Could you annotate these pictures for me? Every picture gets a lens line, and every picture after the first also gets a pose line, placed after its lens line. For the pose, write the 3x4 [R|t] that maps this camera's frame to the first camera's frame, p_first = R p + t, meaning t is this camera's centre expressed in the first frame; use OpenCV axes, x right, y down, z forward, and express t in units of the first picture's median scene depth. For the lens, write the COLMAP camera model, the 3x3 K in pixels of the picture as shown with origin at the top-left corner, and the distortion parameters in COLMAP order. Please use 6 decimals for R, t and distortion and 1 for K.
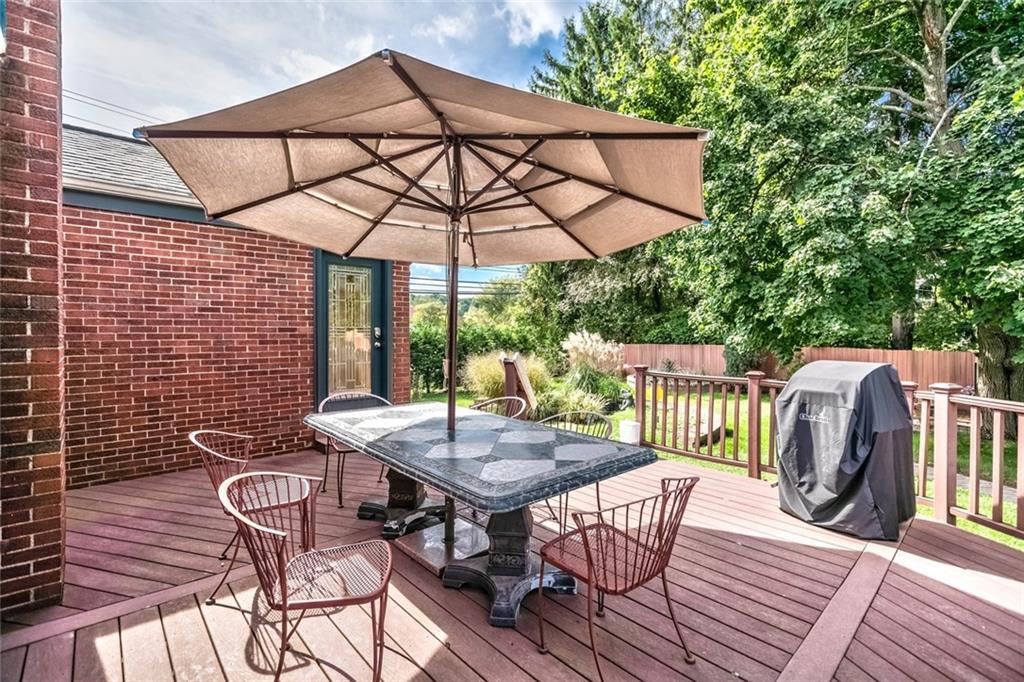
lens RADIAL K [[459.0, 0, 511.1], [0, 459.0, 338.6], [0, 0, 1]] dist [-0.002970, -0.000158]
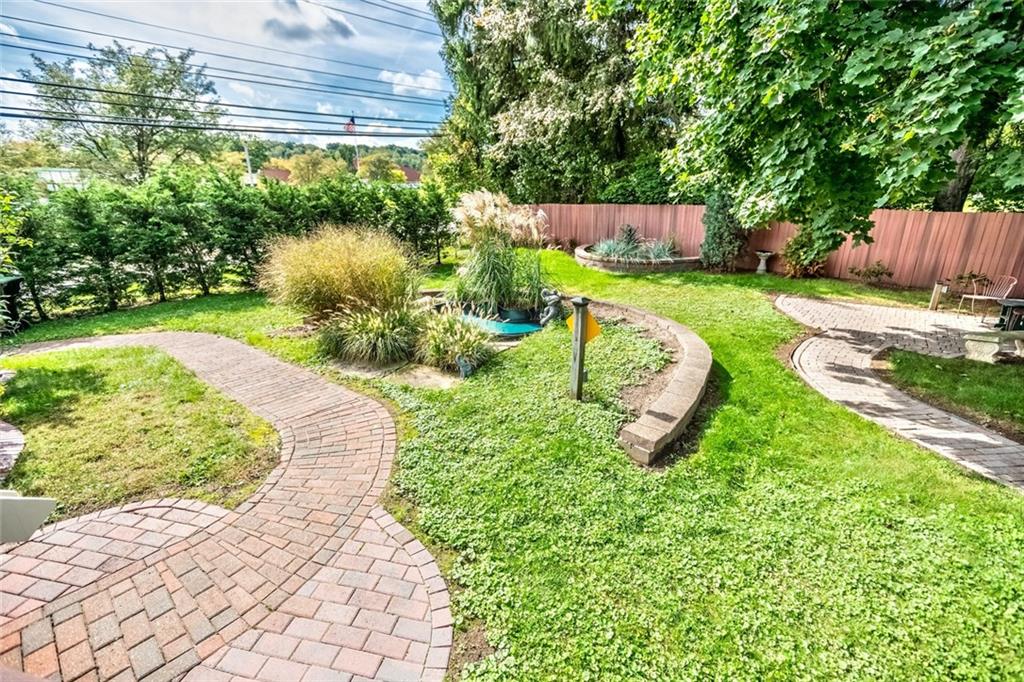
lens RADIAL K [[459.0, 0, 513.3], [0, 459.0, 337.6], [0, 0, 1]] dist [-0.002970, -0.000158]
pose [[0.996862, -0.035887, 0.070557, 0.094268], [0.013306, 0.954616, 0.297543, -0.005498], [-0.078032, -0.295671, 0.952098, 0.247059]]
